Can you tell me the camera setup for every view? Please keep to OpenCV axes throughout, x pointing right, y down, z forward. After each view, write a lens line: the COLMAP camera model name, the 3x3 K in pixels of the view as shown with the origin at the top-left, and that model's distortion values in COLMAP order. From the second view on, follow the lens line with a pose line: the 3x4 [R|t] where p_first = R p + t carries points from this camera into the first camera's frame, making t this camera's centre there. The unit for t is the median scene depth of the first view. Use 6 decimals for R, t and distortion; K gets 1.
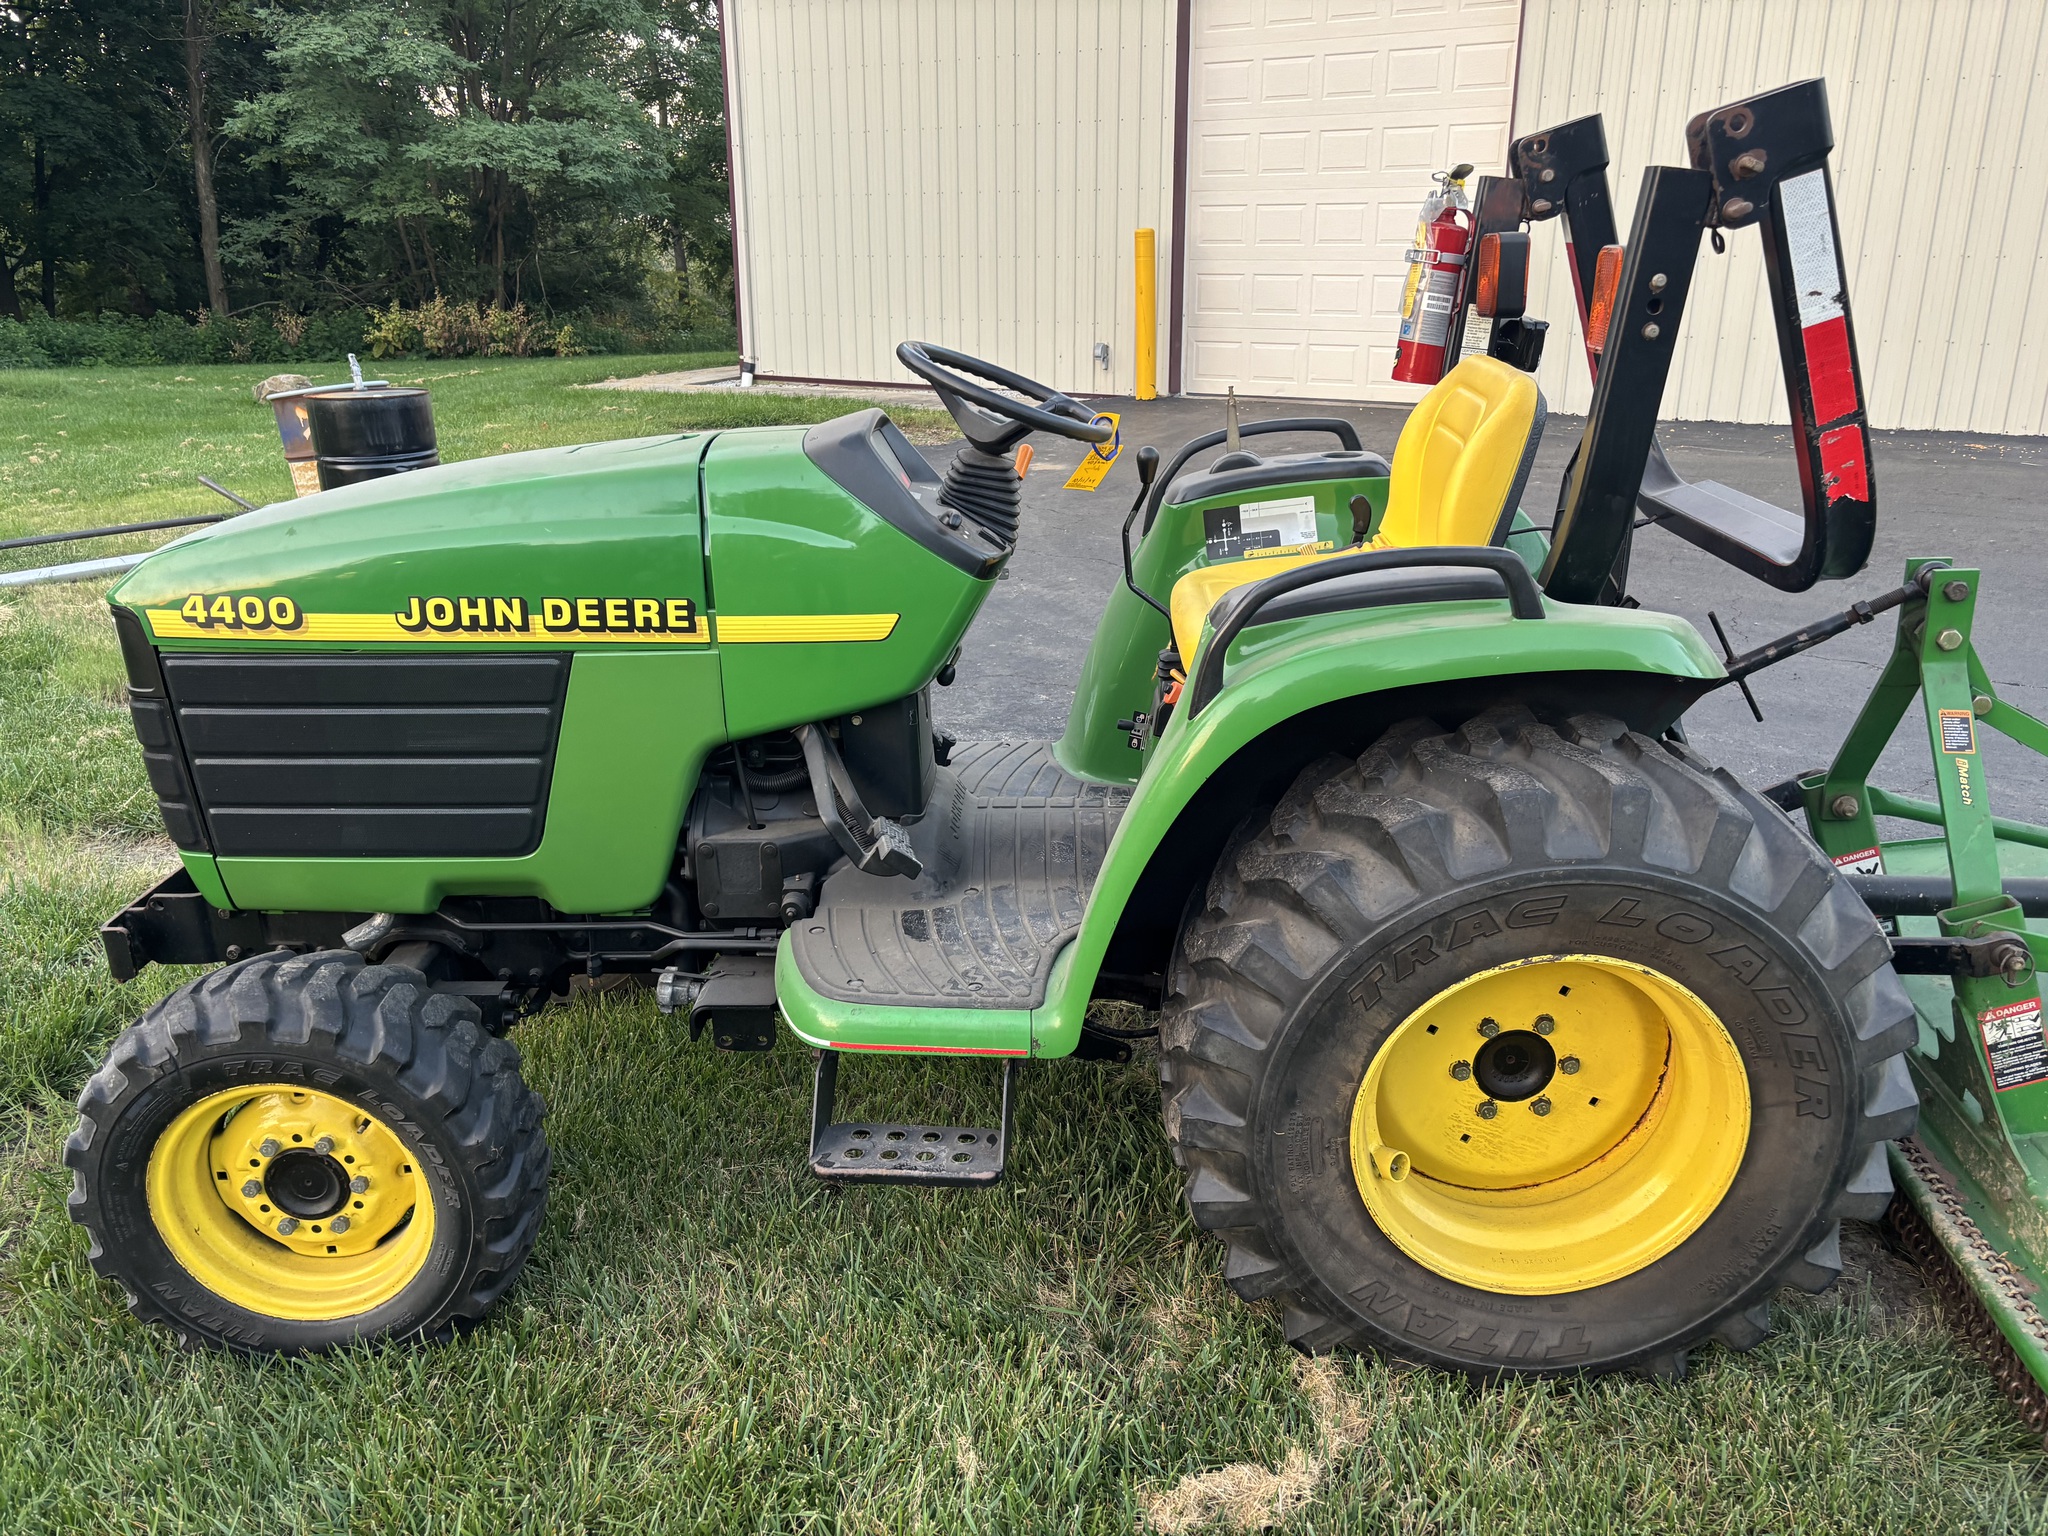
lens RADIAL K [[1565.3, 0, 1050.9], [0, 1565.3, 745.3], [0, 0, 1]] dist [0.022345, -0.002966]
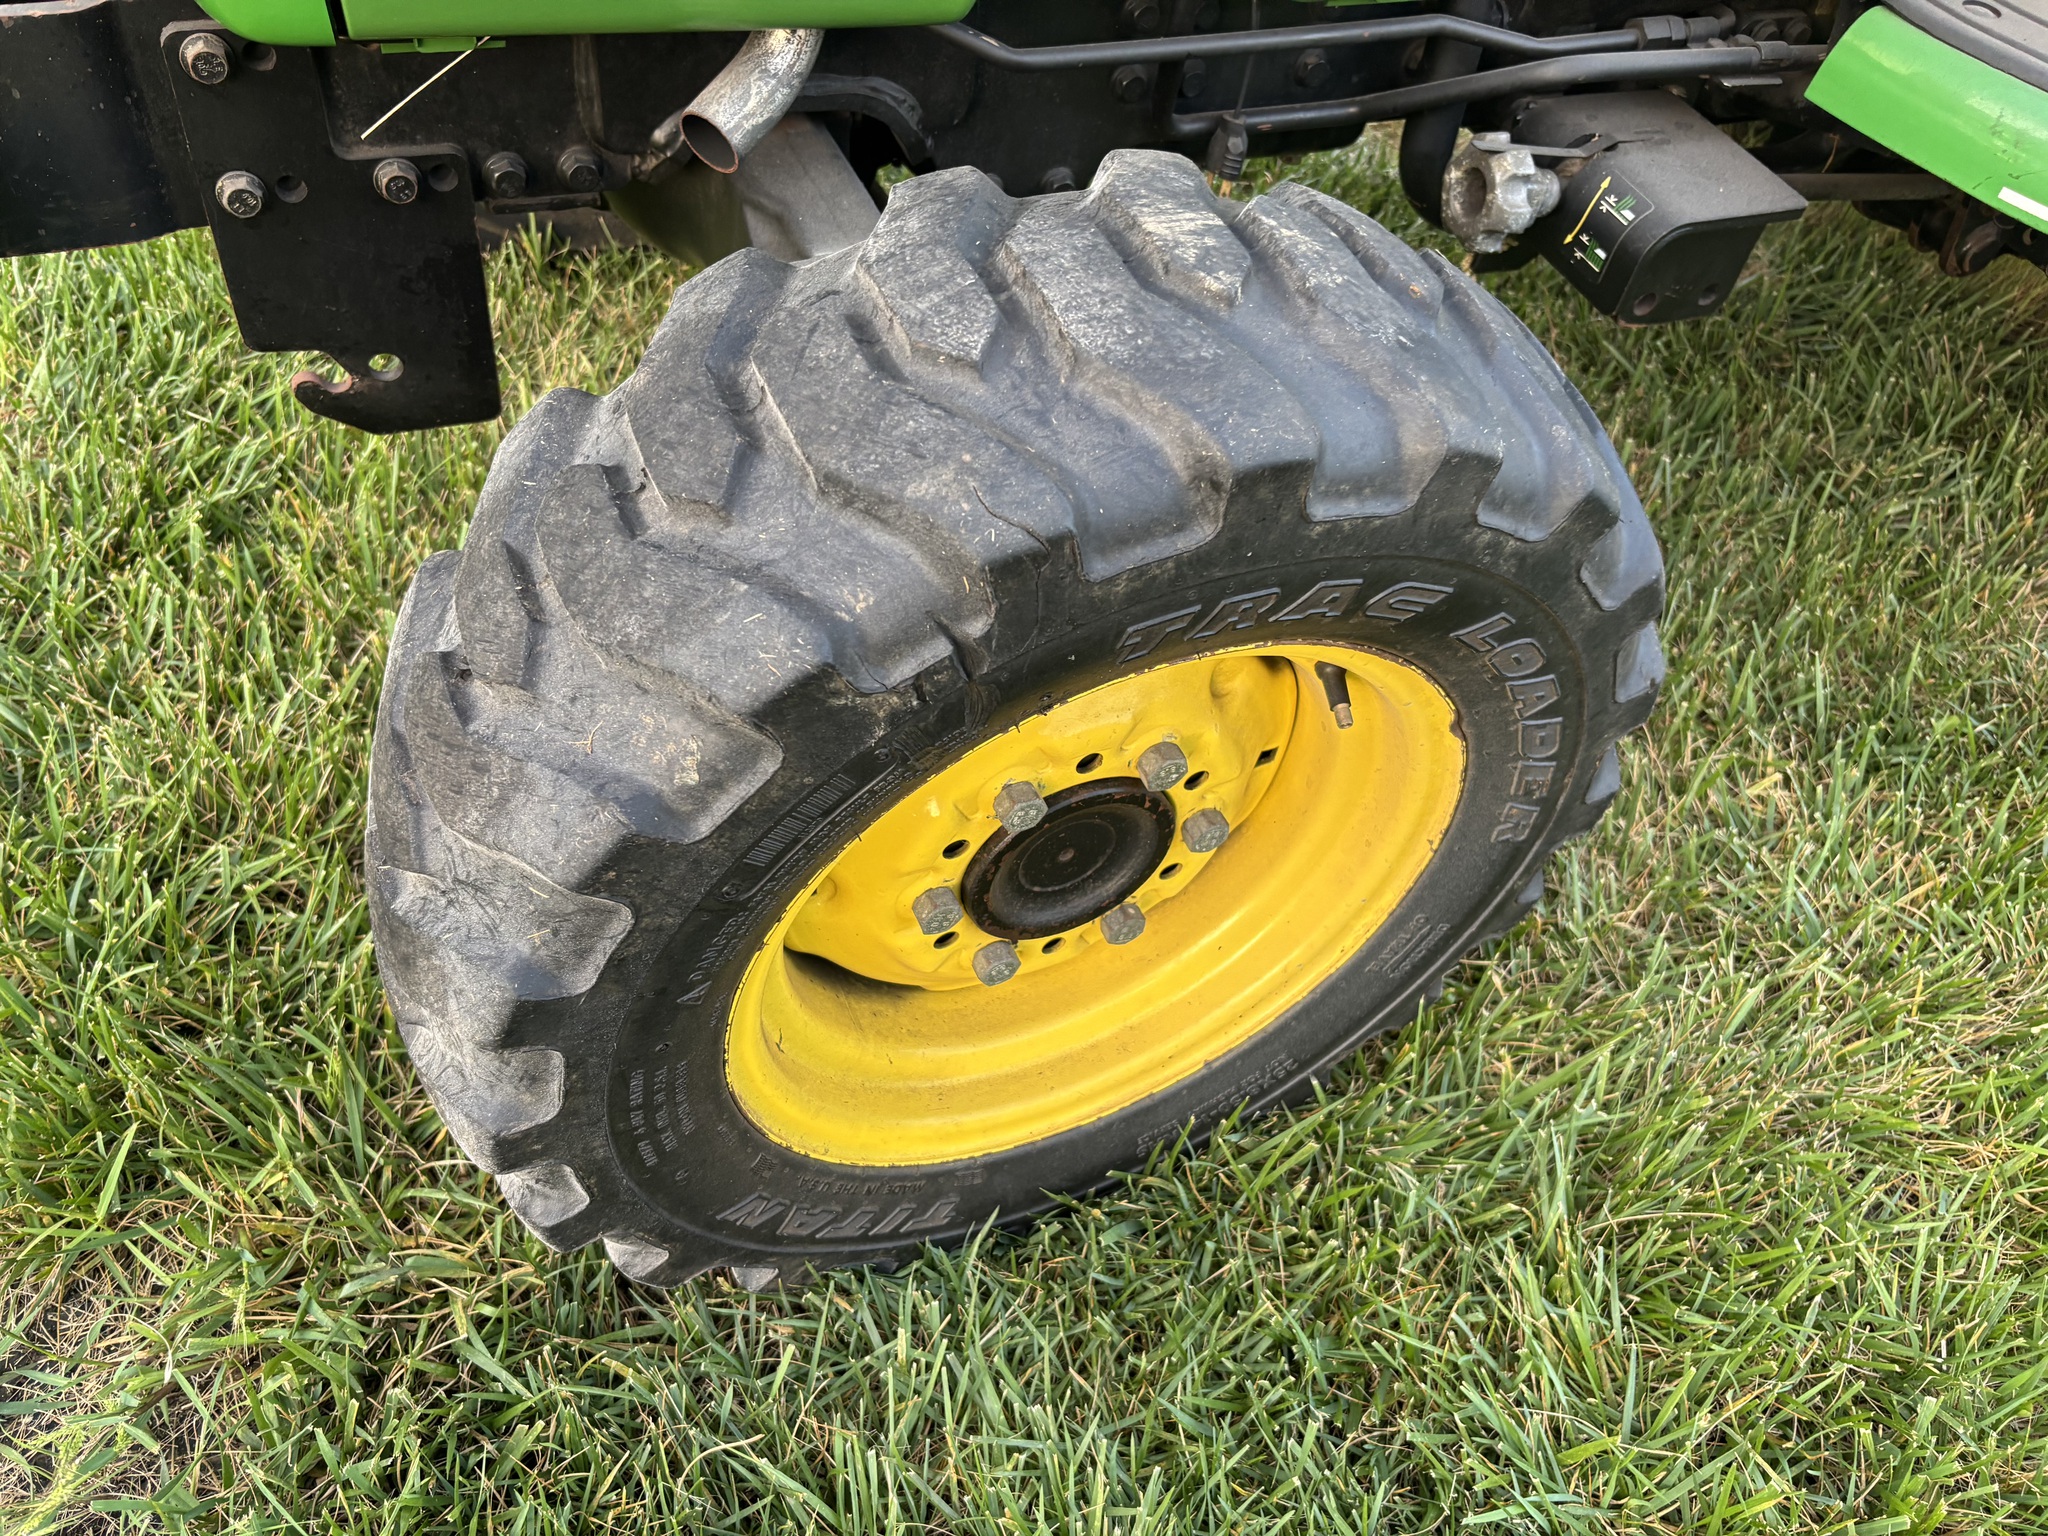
lens RADIAL K [[1577.1, 0, 1037.4], [0, 1577.1, 751.1], [0, 0, 1]] dist [0.053403, -0.073313]
pose [[0.912621, -0.210205, 0.350622, -0.576256], [0.001766, 0.859694, 0.510807, 0.073794], [-0.408802, -0.465554, 0.784946, 0.708851]]
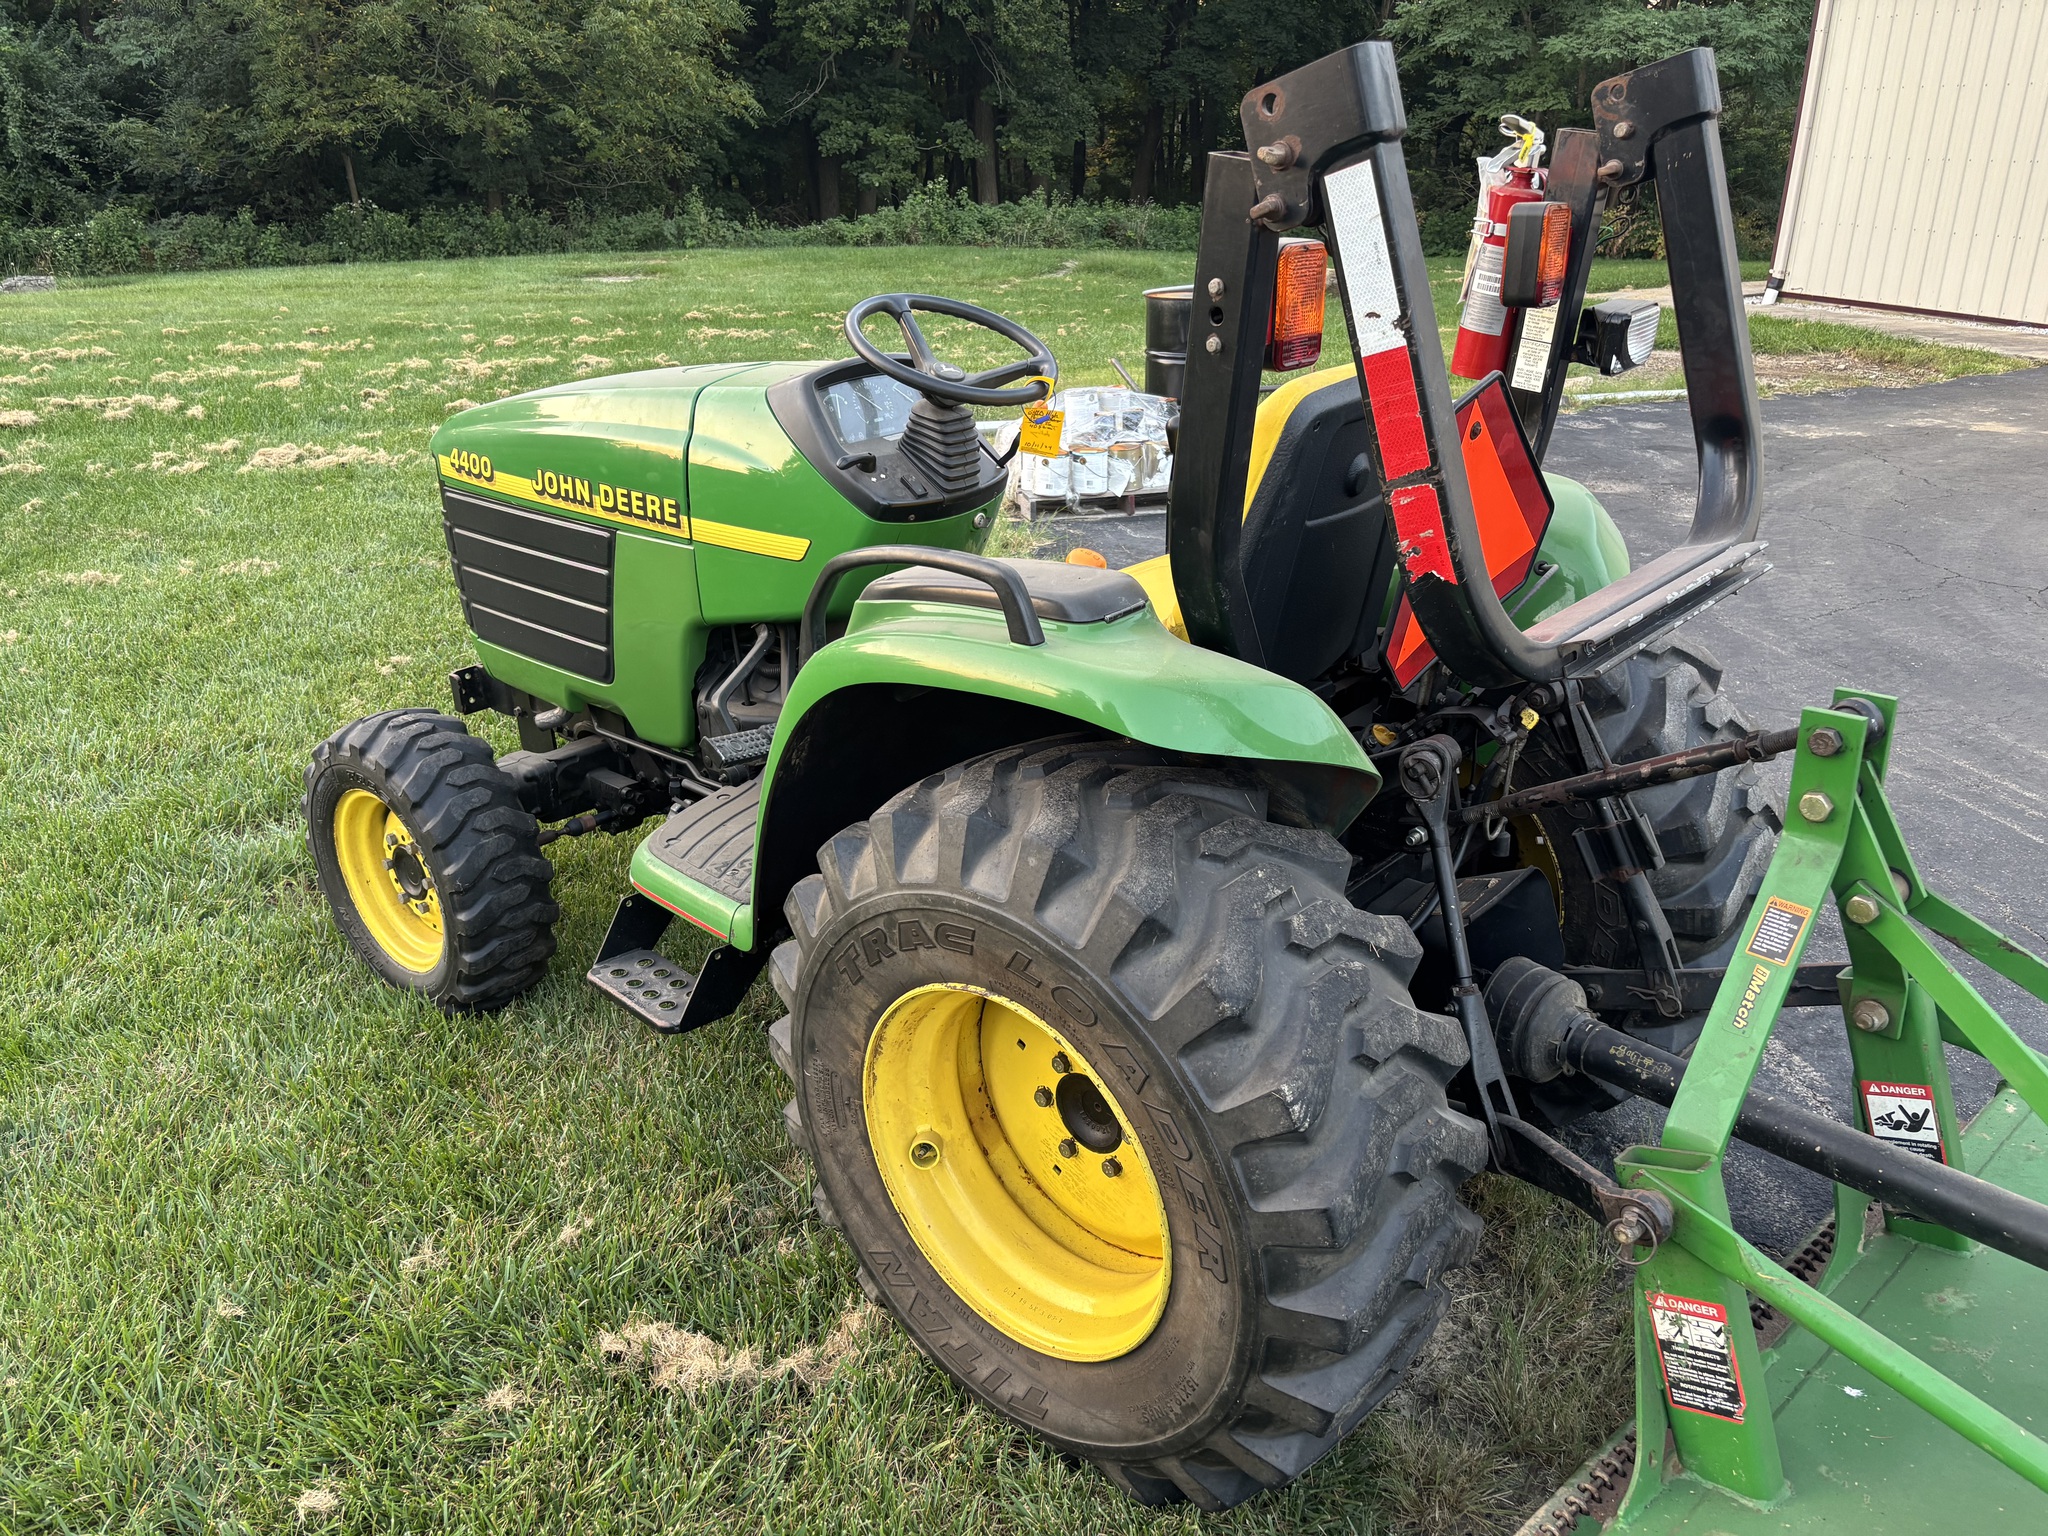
lens RADIAL K [[1577.1, 0, 1037.4], [0, 1577.1, 751.1], [0, 0, 1]] dist [0.053403, -0.073313]
pose [[0.757724, 0.237174, -0.607949, 0.766857], [-0.198730, 0.971231, 0.131209, -0.121060], [0.621579, 0.021397, 0.783059, 0.223238]]
